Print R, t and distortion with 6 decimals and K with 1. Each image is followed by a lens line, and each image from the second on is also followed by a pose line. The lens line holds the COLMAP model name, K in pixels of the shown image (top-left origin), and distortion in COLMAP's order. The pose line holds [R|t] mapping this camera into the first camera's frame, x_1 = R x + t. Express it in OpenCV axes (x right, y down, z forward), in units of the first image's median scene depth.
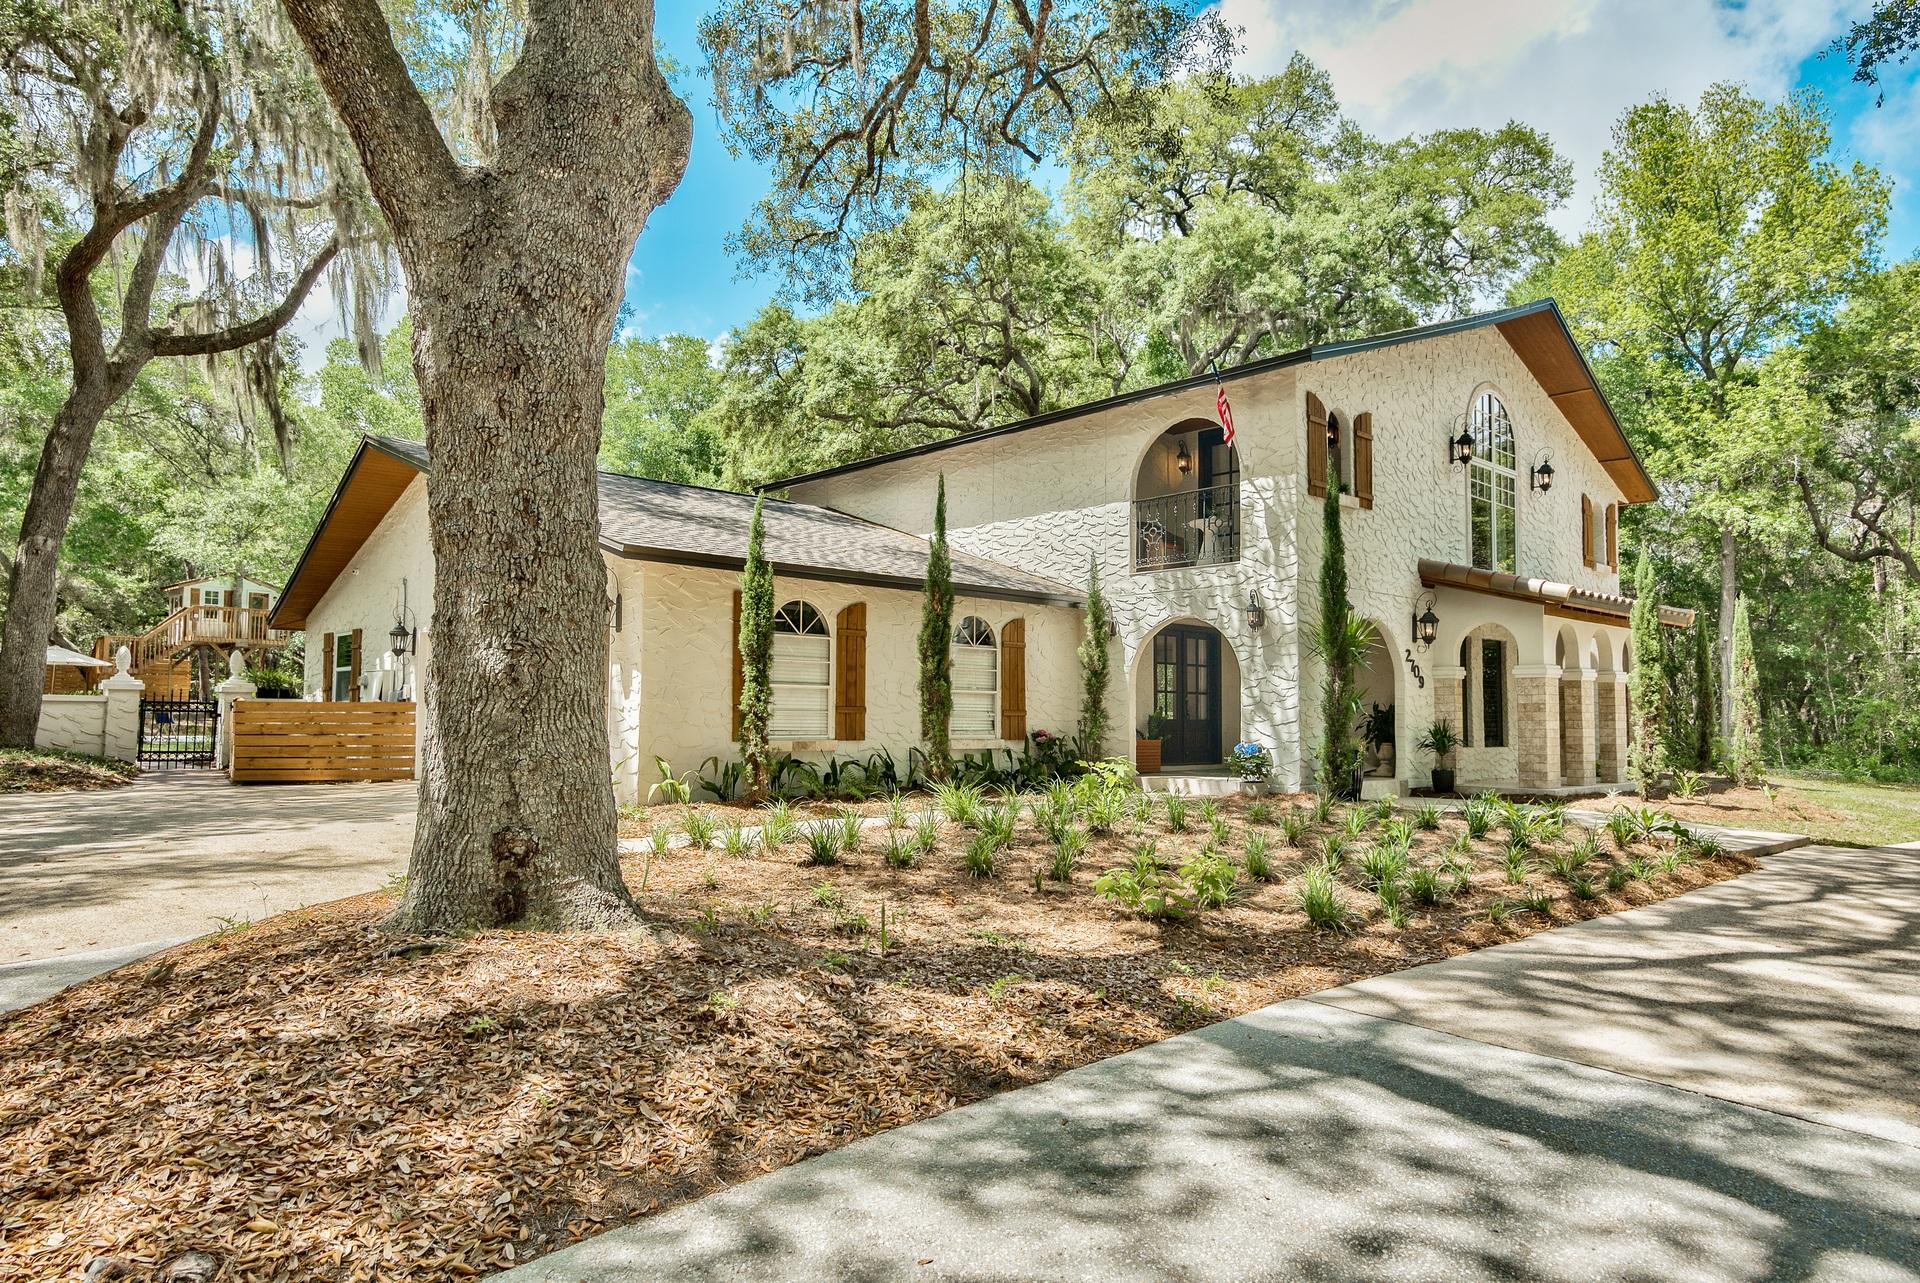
lens RADIAL K [[1184.0, 0, 962.1], [0, 1184.0, 627.1], [0, 0, 1]] dist [0.016012, 0.000738]
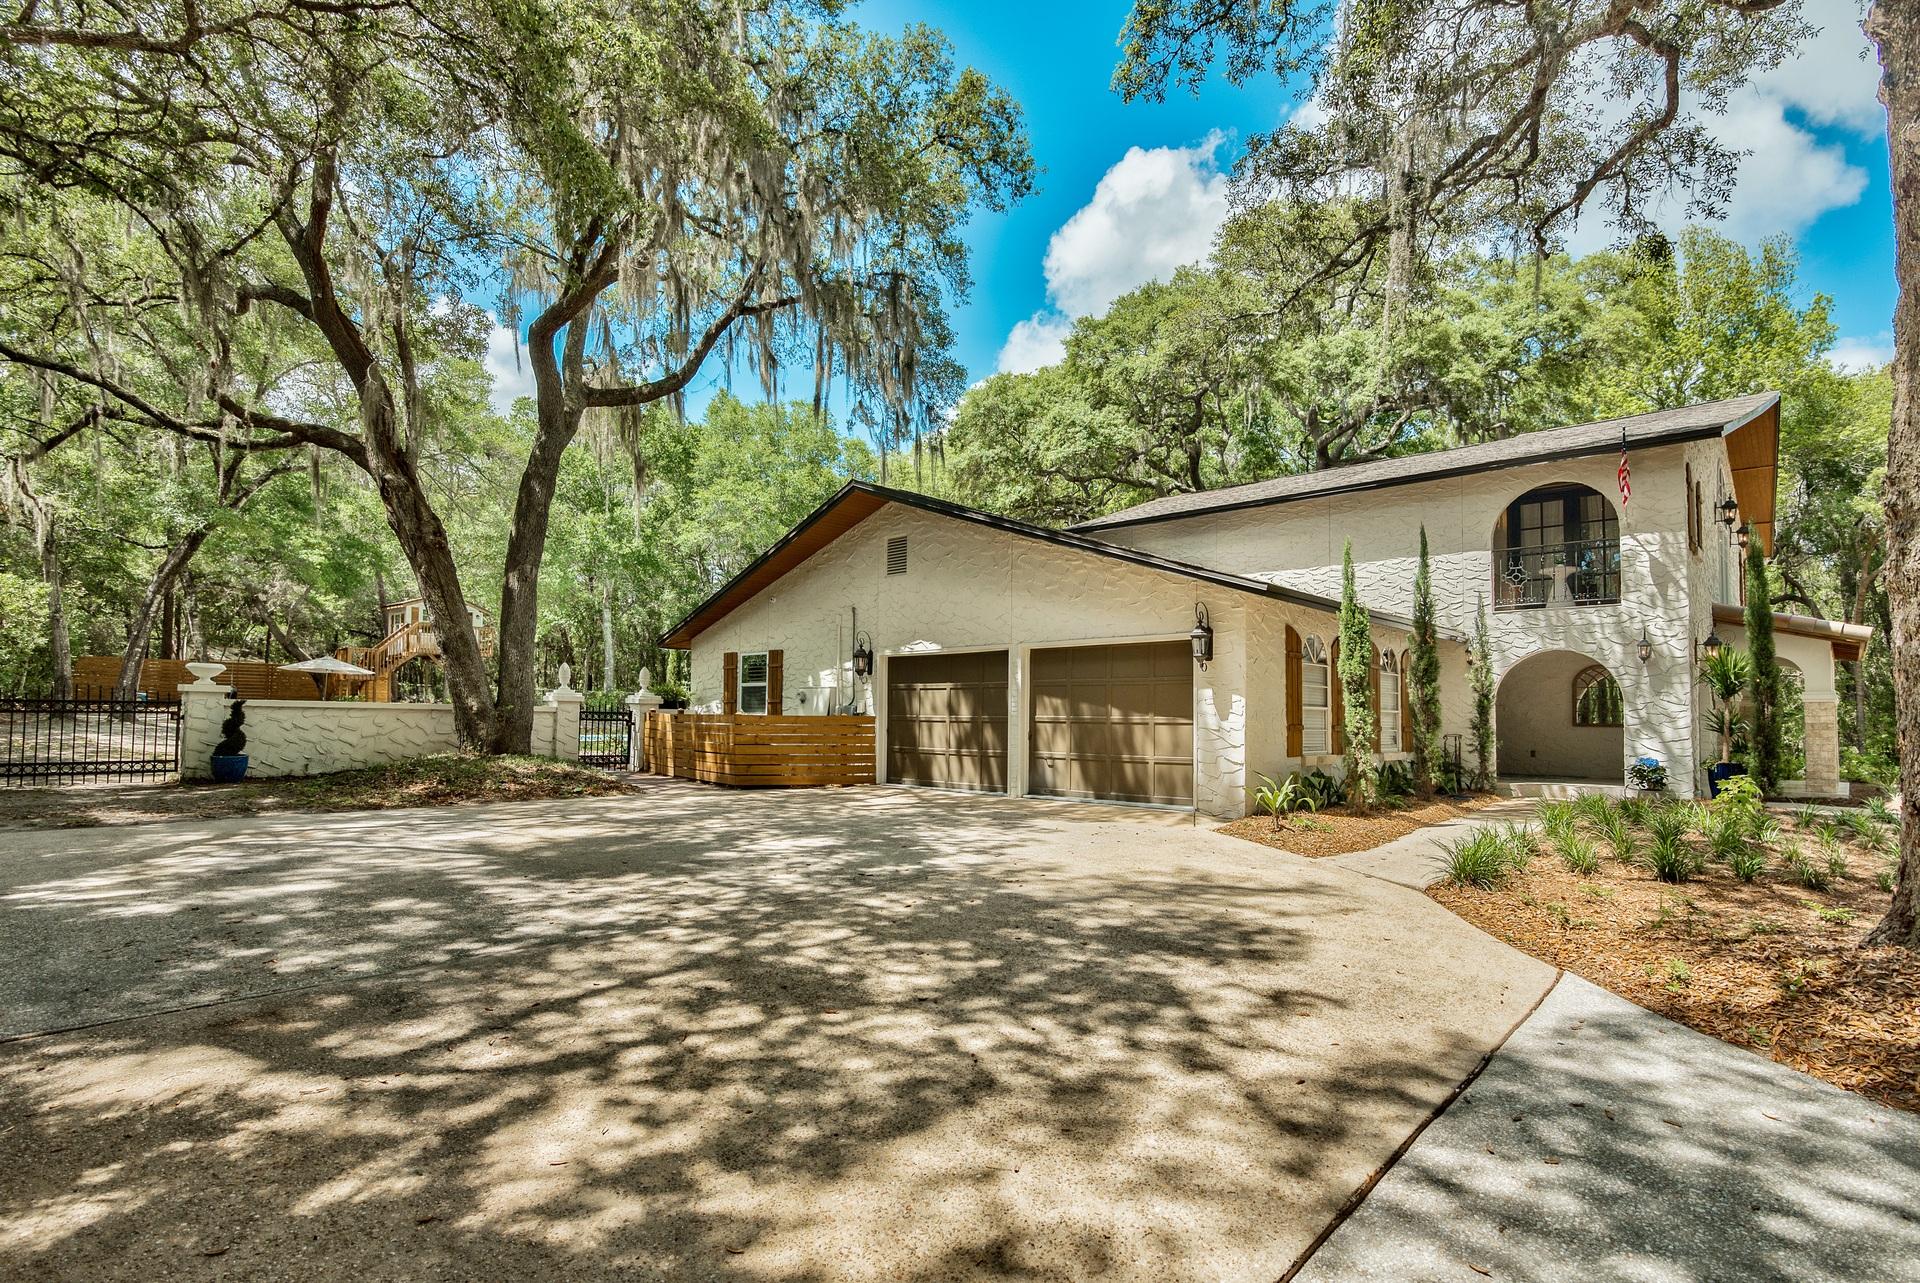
lens RADIAL K [[950.8, 0, 954.9], [0, 950.8, 659.9], [0, 0, 1]] dist [-0.003966, -0.001538]
pose [[0.997403, 0.009137, 0.071438, -0.500464], [-0.010437, 0.999786, 0.017849, -0.008823], [-0.071260, -0.018549, 0.997285, 0.095748]]
